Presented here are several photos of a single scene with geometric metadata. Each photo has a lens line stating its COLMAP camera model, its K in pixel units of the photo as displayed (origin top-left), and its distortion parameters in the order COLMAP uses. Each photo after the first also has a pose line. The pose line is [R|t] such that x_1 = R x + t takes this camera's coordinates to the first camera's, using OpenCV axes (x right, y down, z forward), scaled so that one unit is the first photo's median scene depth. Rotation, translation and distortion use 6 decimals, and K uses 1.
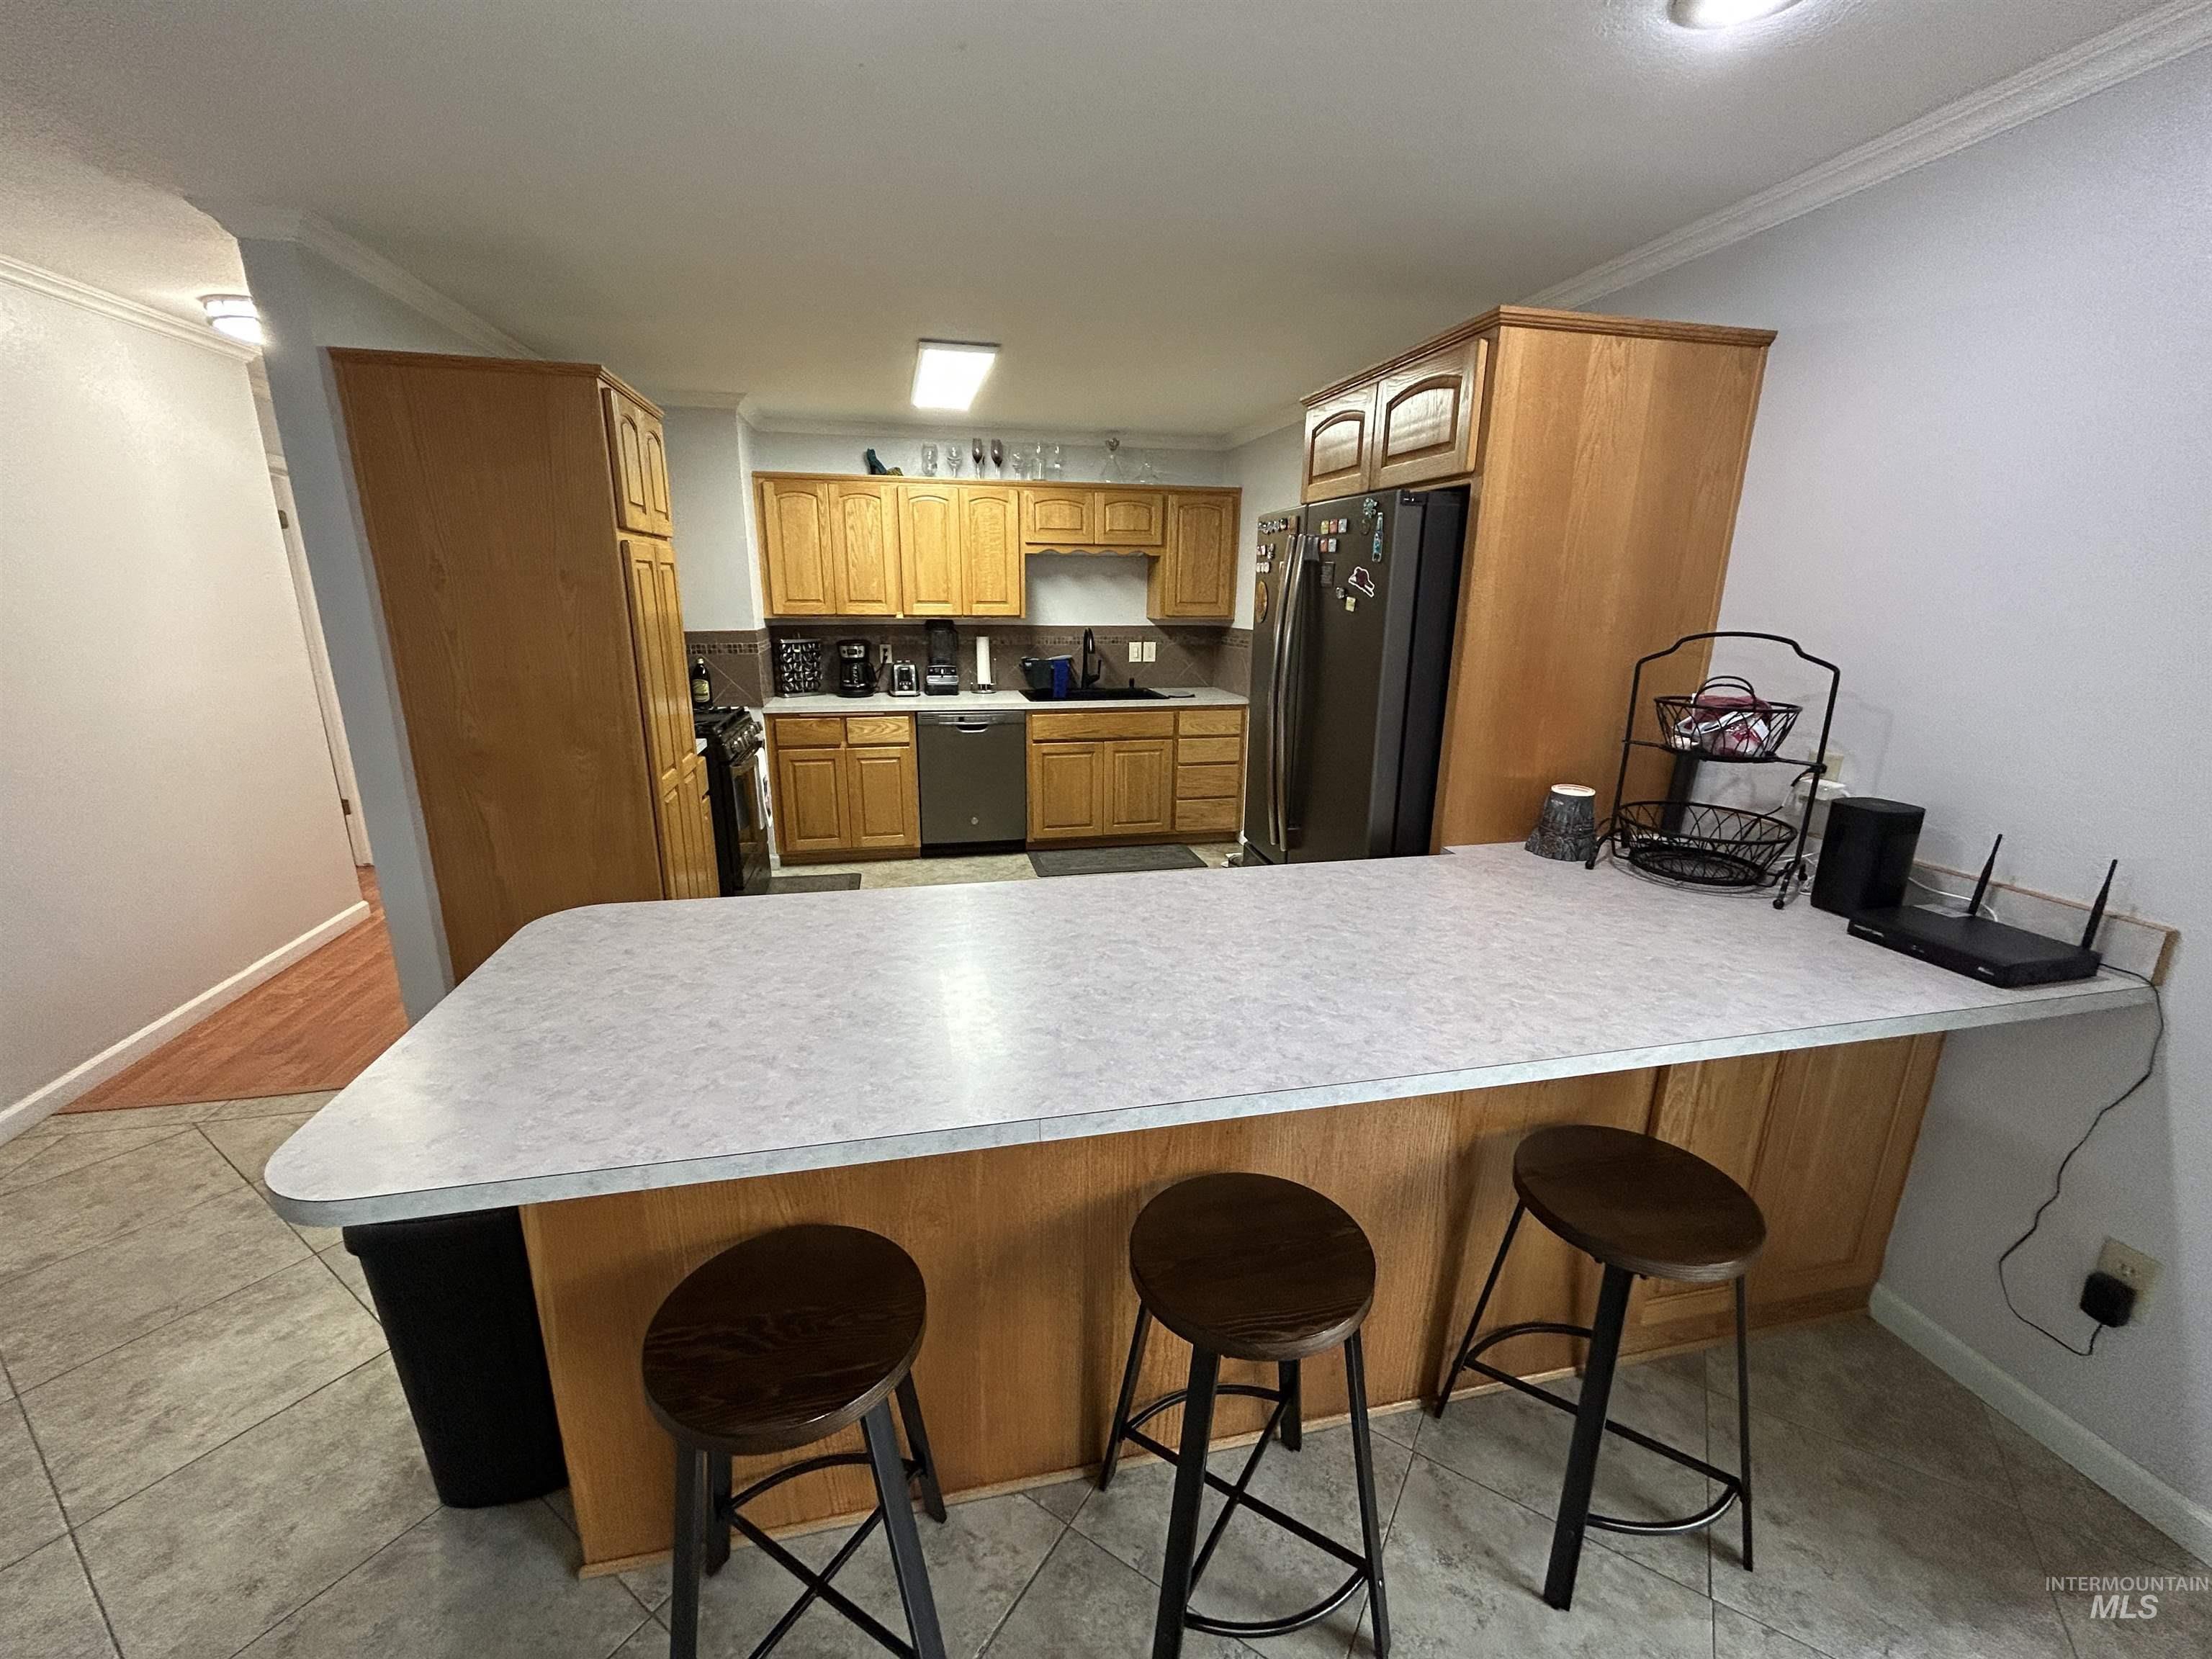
lens RADIAL K [[893.8, 0, 1101.2], [0, 893.8, 830.3], [0, 0, 1]] dist [0.000864, -0.000551]
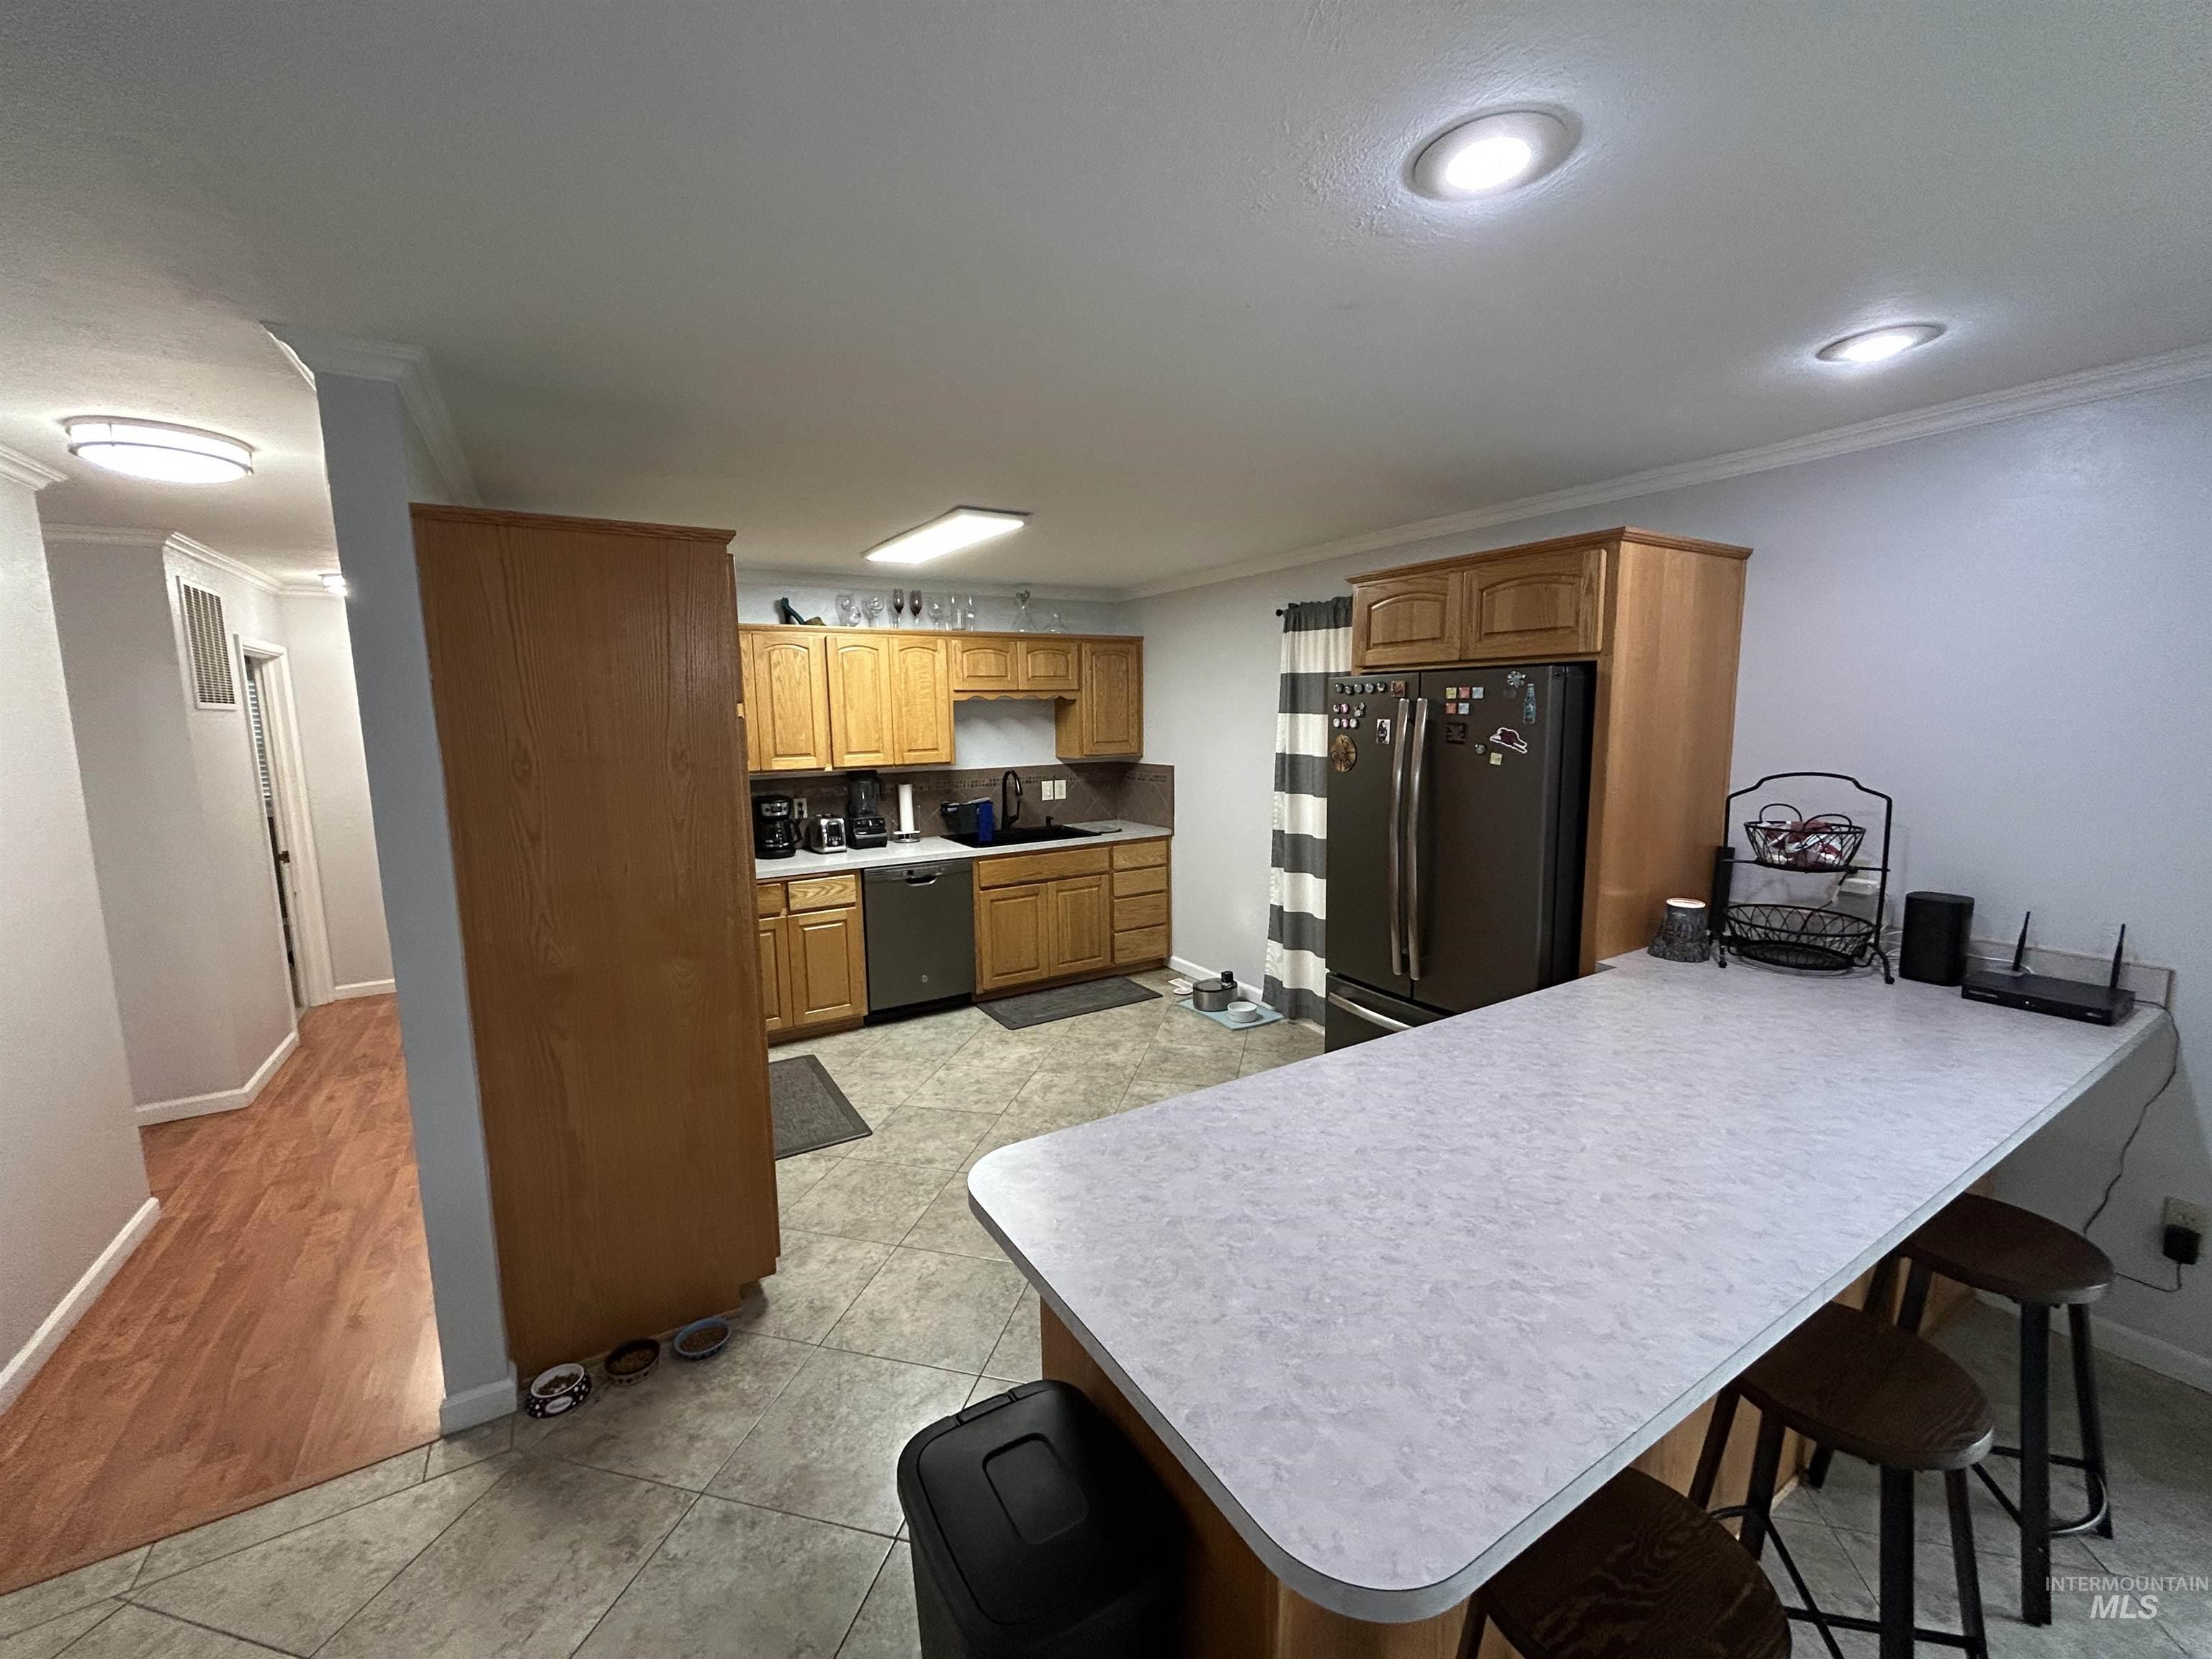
lens RADIAL K [[893.8, 0, 1104.4], [0, 893.8, 828.2], [0, 0, 1]] dist [0.000864, -0.000551]
pose [[0.945630, -0.068354, 0.317980, -0.253339], [0.109572, 0.987468, -0.113582, -0.039983], [-0.306232, 0.142248, 0.941269, 0.038150]]
